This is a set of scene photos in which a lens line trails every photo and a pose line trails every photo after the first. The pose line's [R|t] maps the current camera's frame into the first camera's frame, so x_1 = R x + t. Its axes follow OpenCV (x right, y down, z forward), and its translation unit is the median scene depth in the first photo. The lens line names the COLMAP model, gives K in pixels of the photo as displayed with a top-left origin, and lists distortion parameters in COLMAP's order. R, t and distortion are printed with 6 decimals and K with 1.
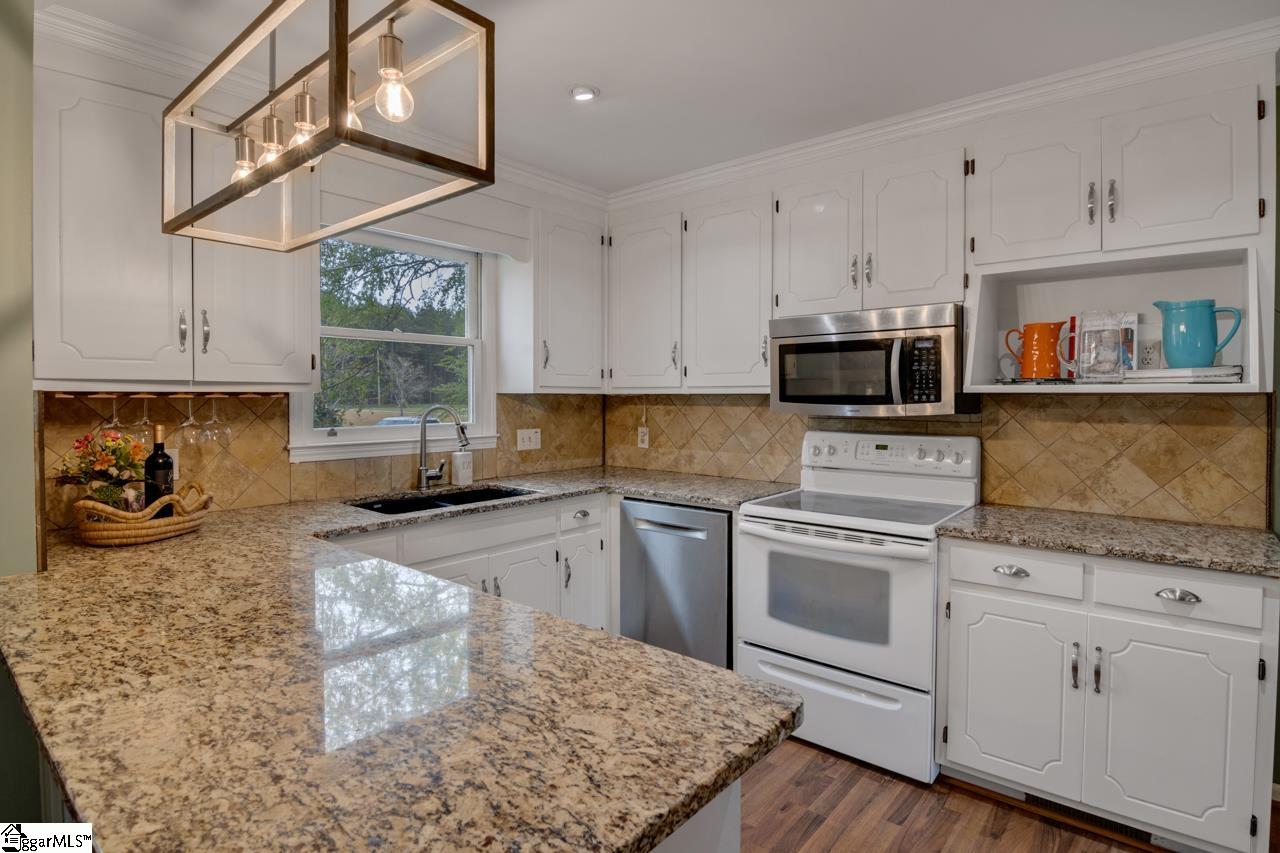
lens RADIAL K [[653.0, 0, 637.1], [0, 653.0, 413.1], [0, 0, 1]] dist [-0.005478, -0.009643]
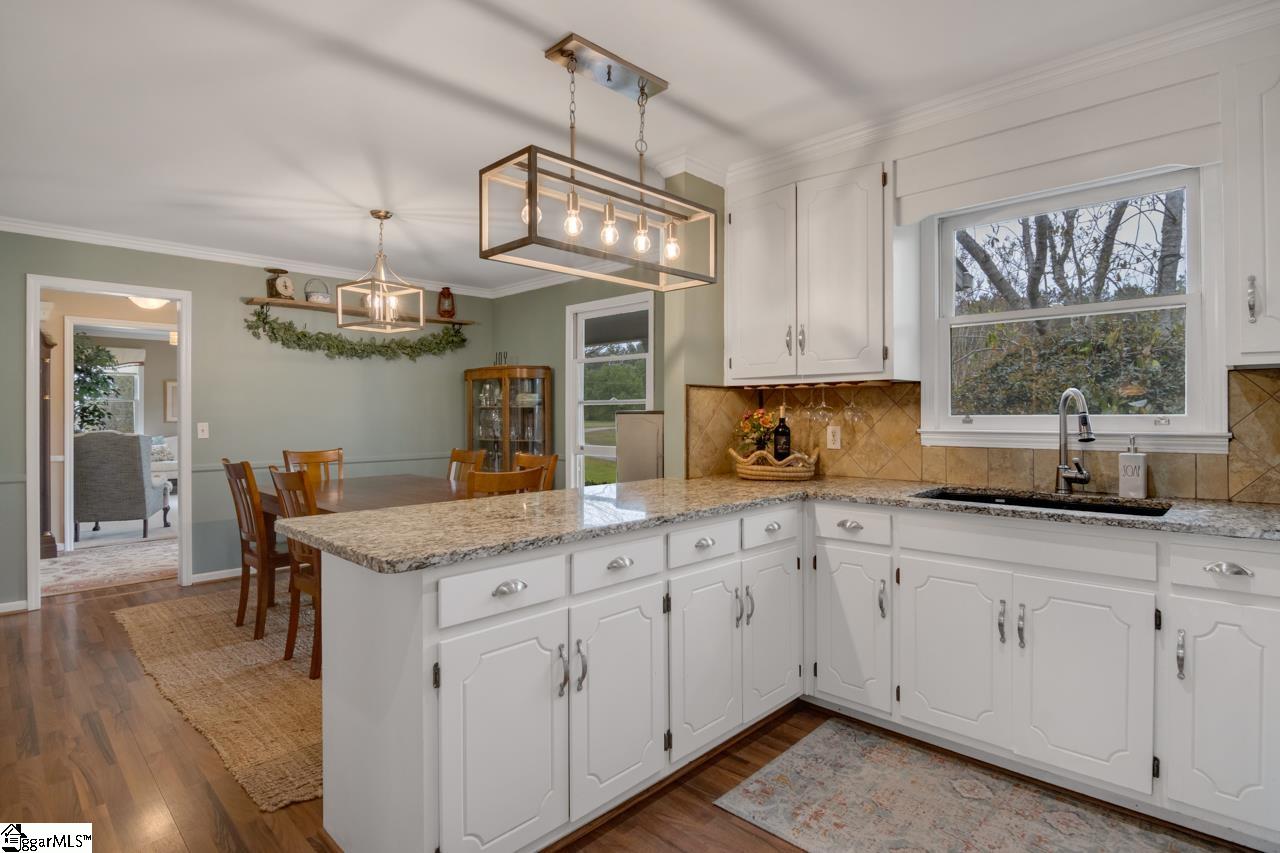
lens RADIAL K [[653.0, 0, 631.4], [0, 653.0, 414.0], [0, 0, 1]] dist [-0.005478, -0.009643]
pose [[-0.072629, -0.000670, -0.997359, 0.578500], [-0.022665, 0.999743, 0.000979, 0.031828], [0.997101, 0.022676, -0.072626, 0.564846]]
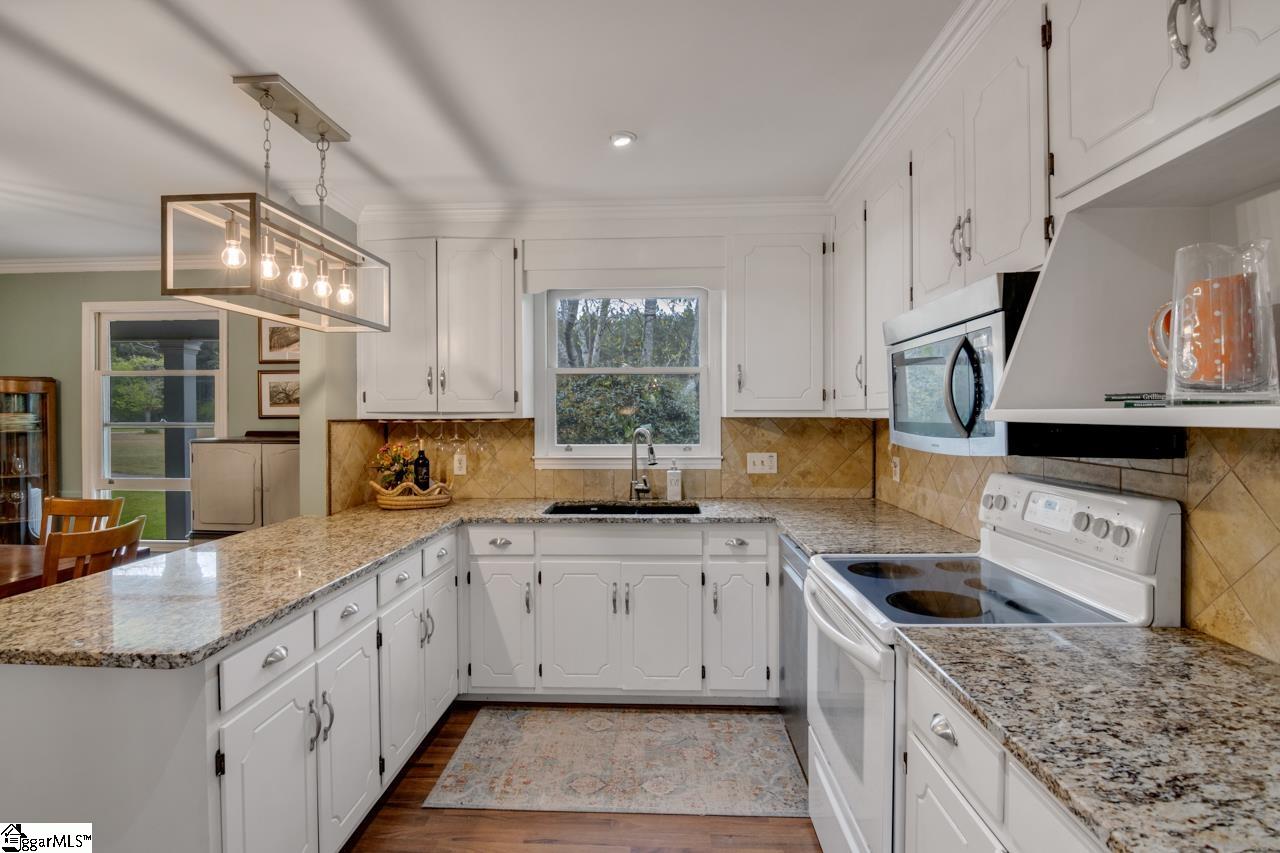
lens RADIAL K [[653.0, 0, 636.2], [0, 653.0, 421.9], [0, 0, 1]] dist [-0.005478, -0.009643]
pose [[0.610393, 0.005840, -0.792077, 0.655235], [-0.015845, 0.999863, -0.004838, -0.019107], [0.791940, 0.015503, 0.610402, 0.315660]]
